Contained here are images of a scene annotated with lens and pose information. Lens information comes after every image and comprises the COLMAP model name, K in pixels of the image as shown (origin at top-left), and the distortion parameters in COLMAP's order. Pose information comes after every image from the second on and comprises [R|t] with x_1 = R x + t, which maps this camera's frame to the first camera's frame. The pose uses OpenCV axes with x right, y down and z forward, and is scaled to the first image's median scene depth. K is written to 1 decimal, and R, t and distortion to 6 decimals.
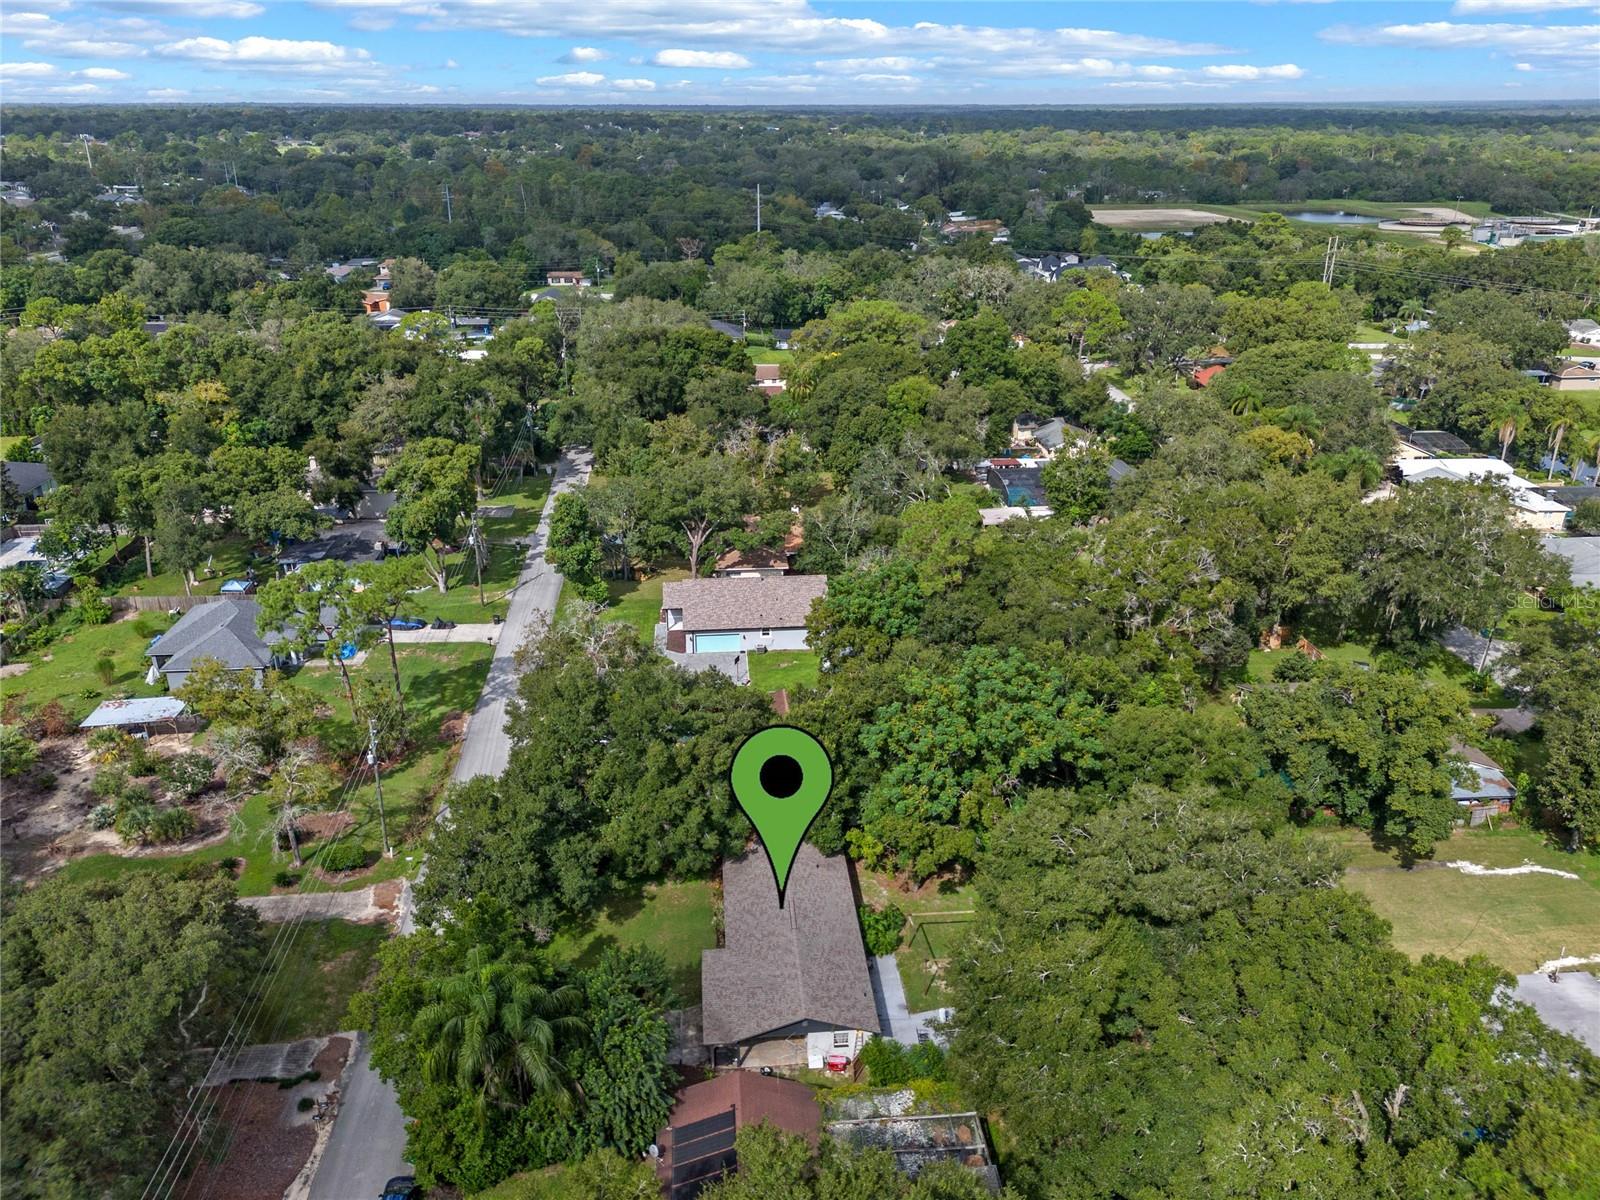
lens RADIAL K [[1155.5, 0, 793.1], [0, 1155.5, 704.9], [0, 0, 1]] dist [0.053716, -0.052538]
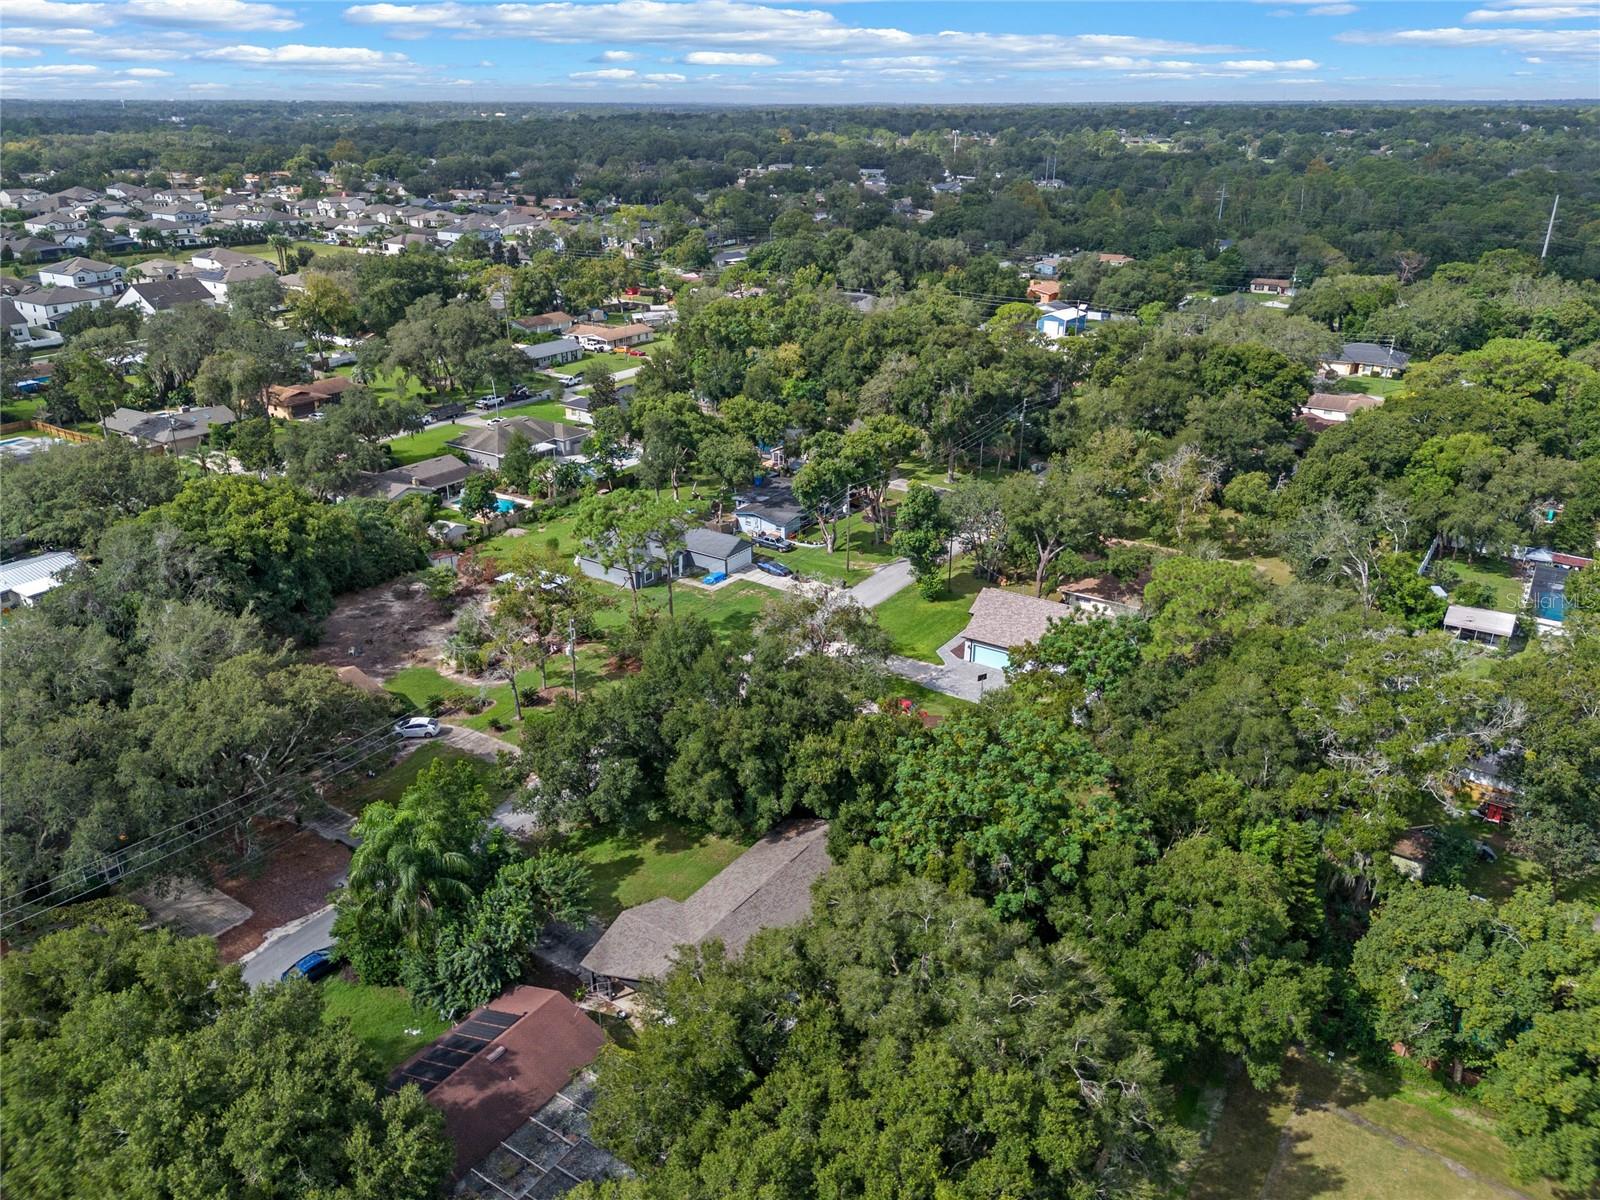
lens RADIAL K [[1155.5, 0, 793.1], [0, 1155.5, 704.9], [0, 0, 1]] dist [0.053716, -0.052538]
pose [[0.772452, 0.293242, -0.563318, 0.323965], [-0.292455, 0.951614, 0.094344, -0.052418], [0.563727, 0.091868, 0.820836, 0.100841]]
